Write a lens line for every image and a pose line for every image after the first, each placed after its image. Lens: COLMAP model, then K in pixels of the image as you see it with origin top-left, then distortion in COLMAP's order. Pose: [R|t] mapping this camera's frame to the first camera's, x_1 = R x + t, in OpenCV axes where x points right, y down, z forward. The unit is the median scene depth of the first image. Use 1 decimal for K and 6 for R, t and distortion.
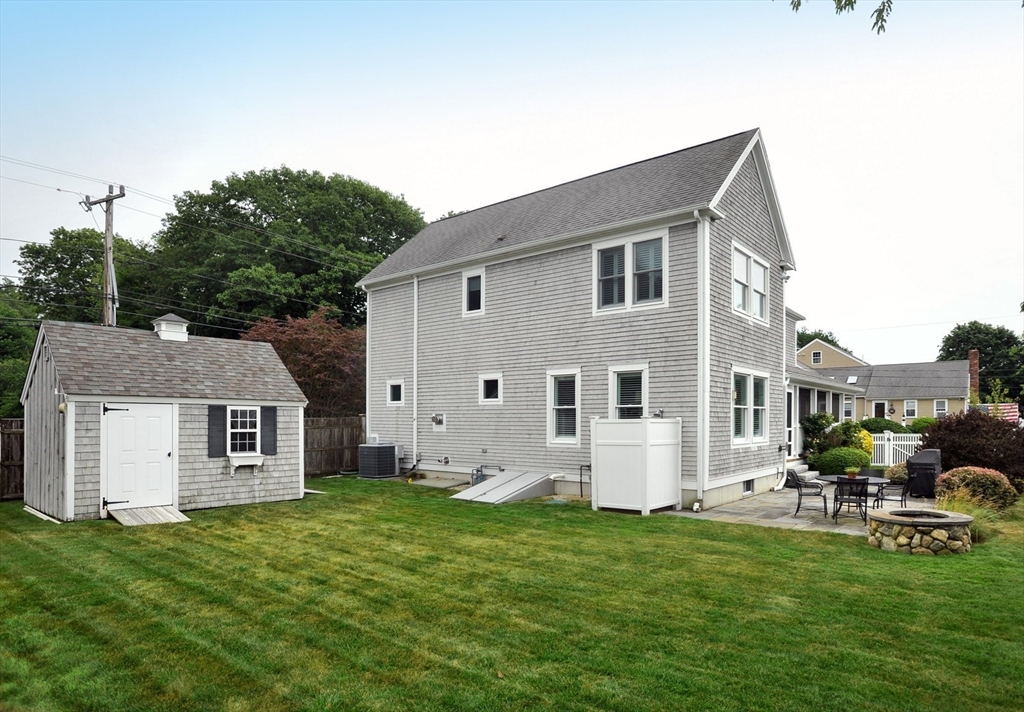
lens RADIAL K [[583.6, 0, 557.5], [0, 583.6, 411.2], [0, 0, 1]] dist [-0.081240, 0.050293]
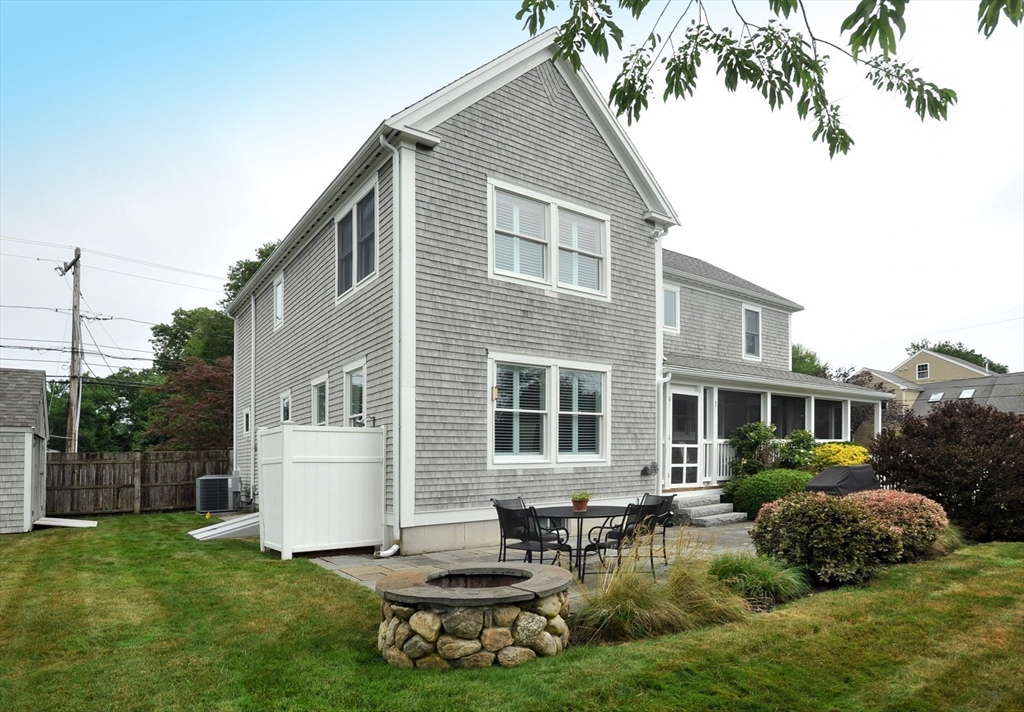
lens RADIAL K [[567.2, 0, 512.5], [0, 567.2, 440.4], [0, 0, 1]] dist [-0.079144, 0.080837]
pose [[0.955848, -0.038736, -0.291299, 0.575149], [0.030661, 0.999010, -0.032235, 0.057819], [0.292259, 0.021880, 0.956089, 0.385296]]
